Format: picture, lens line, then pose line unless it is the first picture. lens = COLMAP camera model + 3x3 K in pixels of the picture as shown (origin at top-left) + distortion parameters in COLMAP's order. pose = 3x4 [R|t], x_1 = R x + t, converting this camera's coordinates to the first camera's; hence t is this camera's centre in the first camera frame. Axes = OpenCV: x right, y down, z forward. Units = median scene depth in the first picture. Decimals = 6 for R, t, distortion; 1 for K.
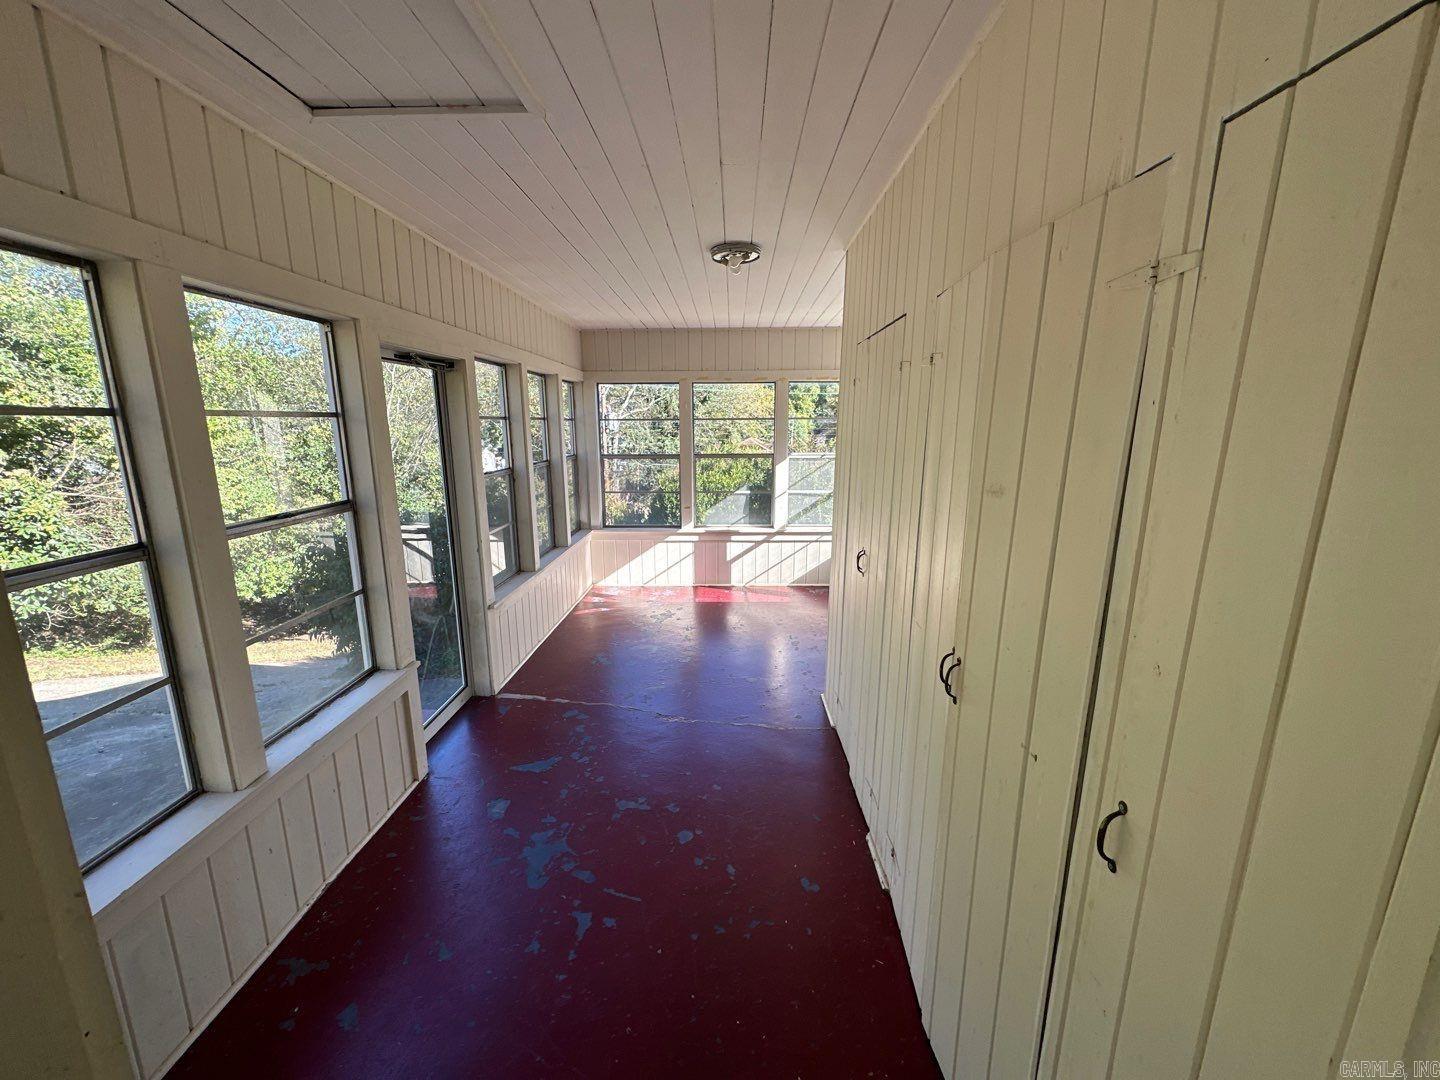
lens RADIAL K [[574.1, 0, 718.4], [0, 574.1, 541.3], [0, 0, 1]] dist [-0.003084, 0.000609]
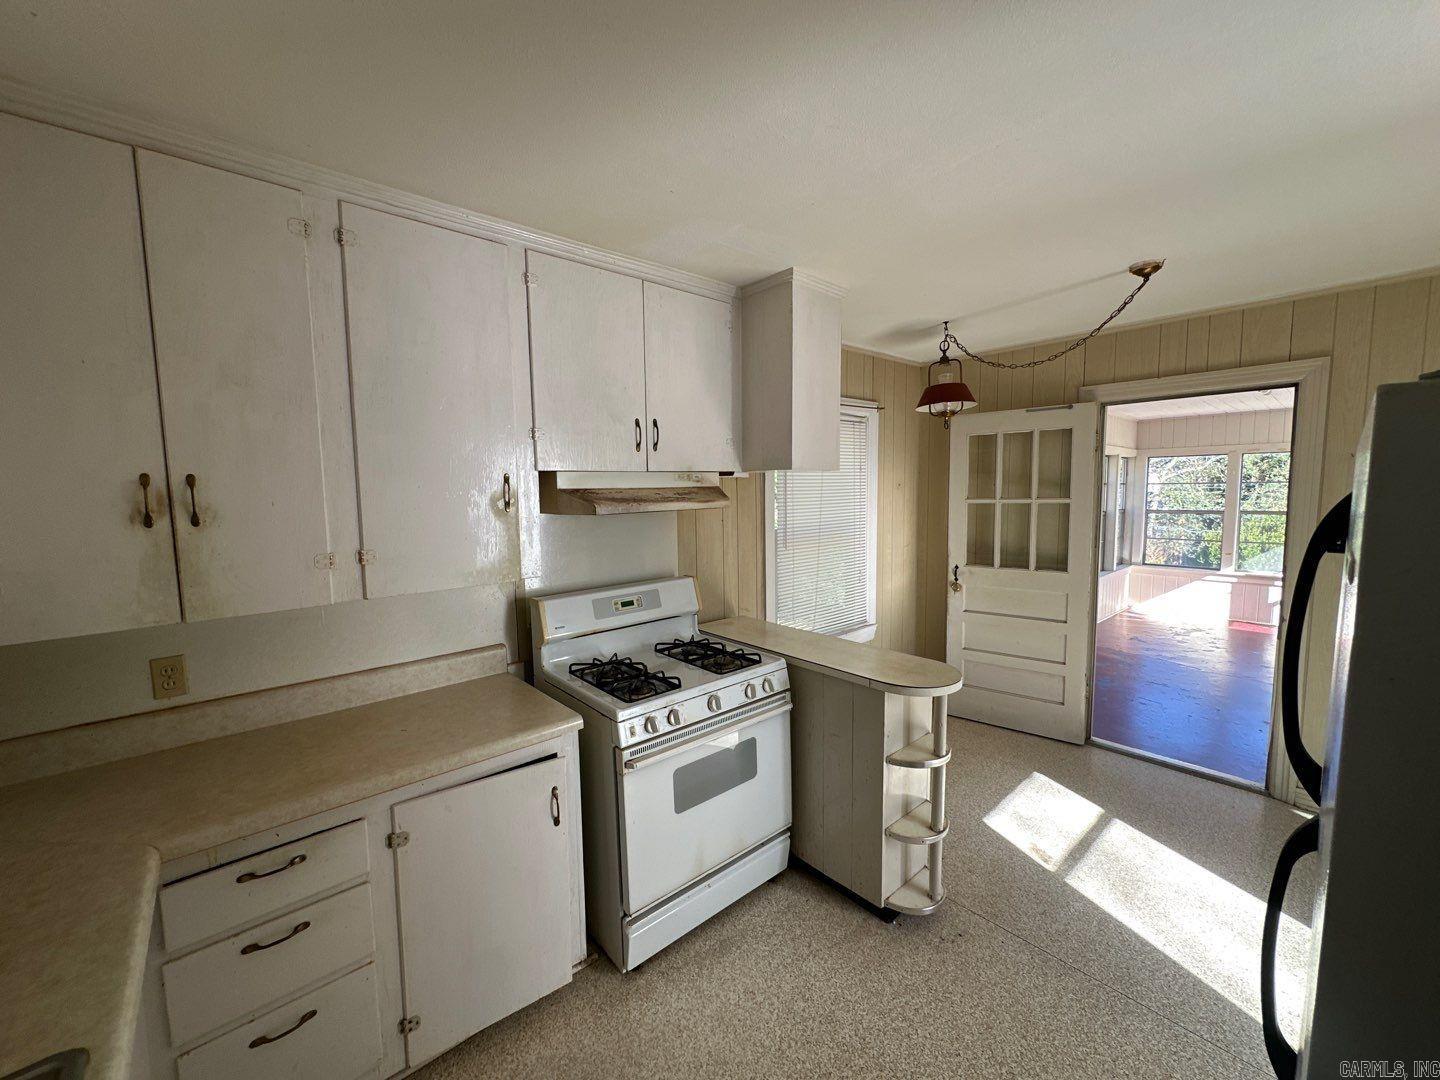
lens RADIAL K [[574.1, 0, 726.1], [0, 574.1, 540.3], [0, 0, 1]] dist [-0.003084, 0.000609]
pose [[0.687541, 0.058824, -0.723759, 0.092537], [-0.137156, 0.989292, -0.049886, 0.120336], [0.713075, 0.133567, 0.688247, -0.603854]]
